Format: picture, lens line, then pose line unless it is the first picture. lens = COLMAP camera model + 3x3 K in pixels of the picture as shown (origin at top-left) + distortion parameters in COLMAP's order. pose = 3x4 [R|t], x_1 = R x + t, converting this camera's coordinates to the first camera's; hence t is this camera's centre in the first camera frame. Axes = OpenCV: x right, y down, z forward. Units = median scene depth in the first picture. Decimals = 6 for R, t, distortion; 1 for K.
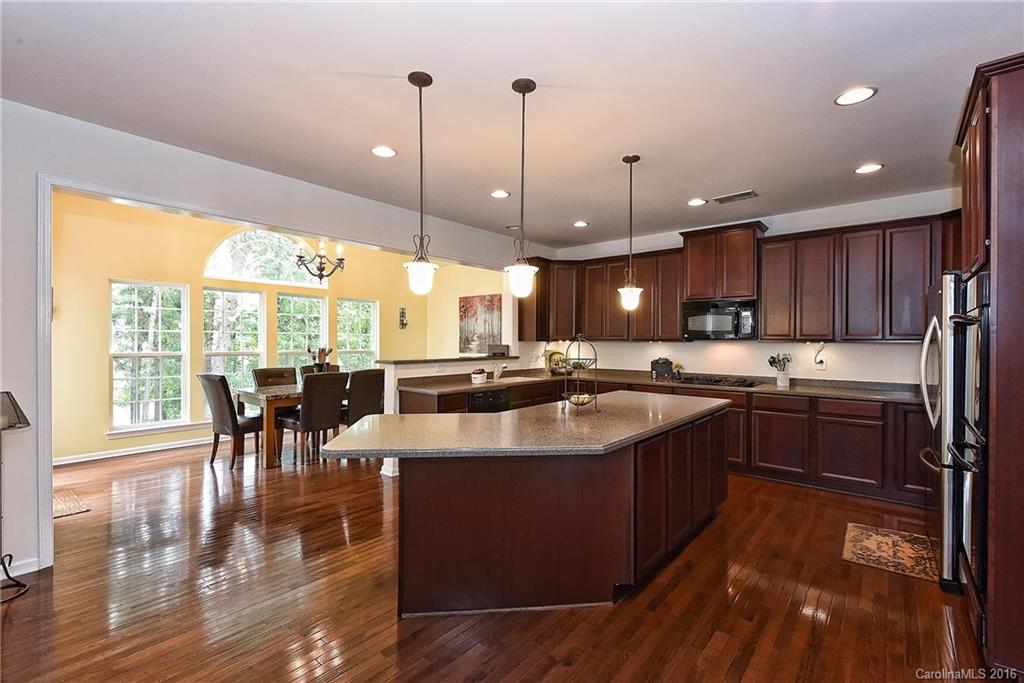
lens RADIAL K [[448.6, 0, 512.0], [0, 448.6, 341.5], [0, 0, 1]] dist [0.000076, 0.000110]
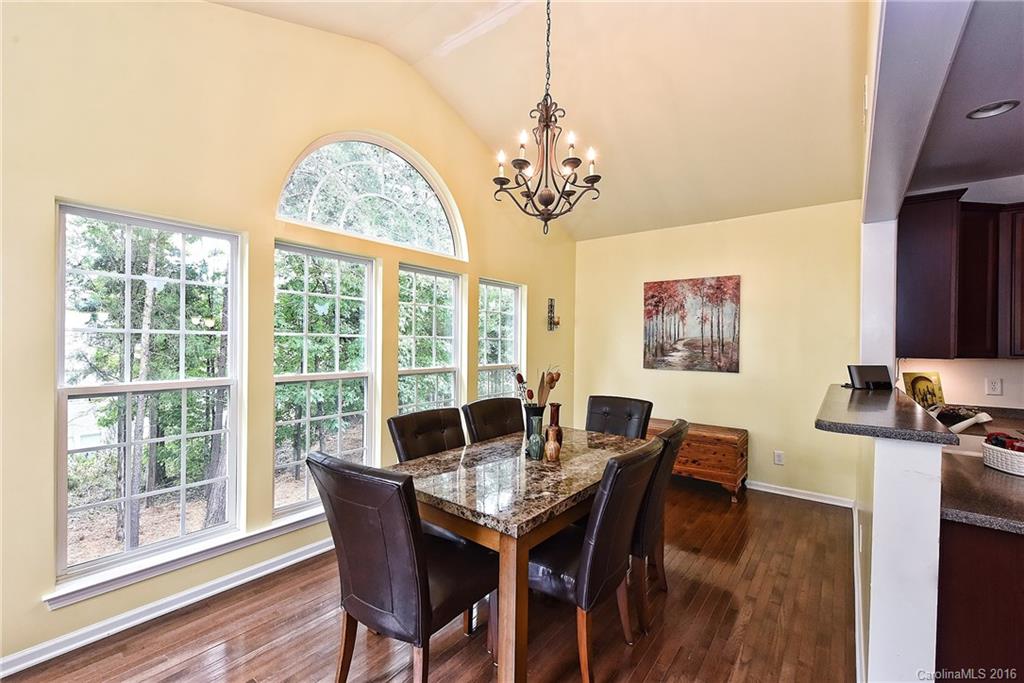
lens RADIAL K [[427.2, 0, 512.0], [0, 427.2, 341.5], [0, 0, 1]] dist [-0.000124, -0.000086]
pose [[0.999175, 0.008442, 0.039721, -0.342169], [-0.008374, 0.999963, -0.001883, -0.011267], [-0.039736, 0.001549, 0.999209, 0.406198]]
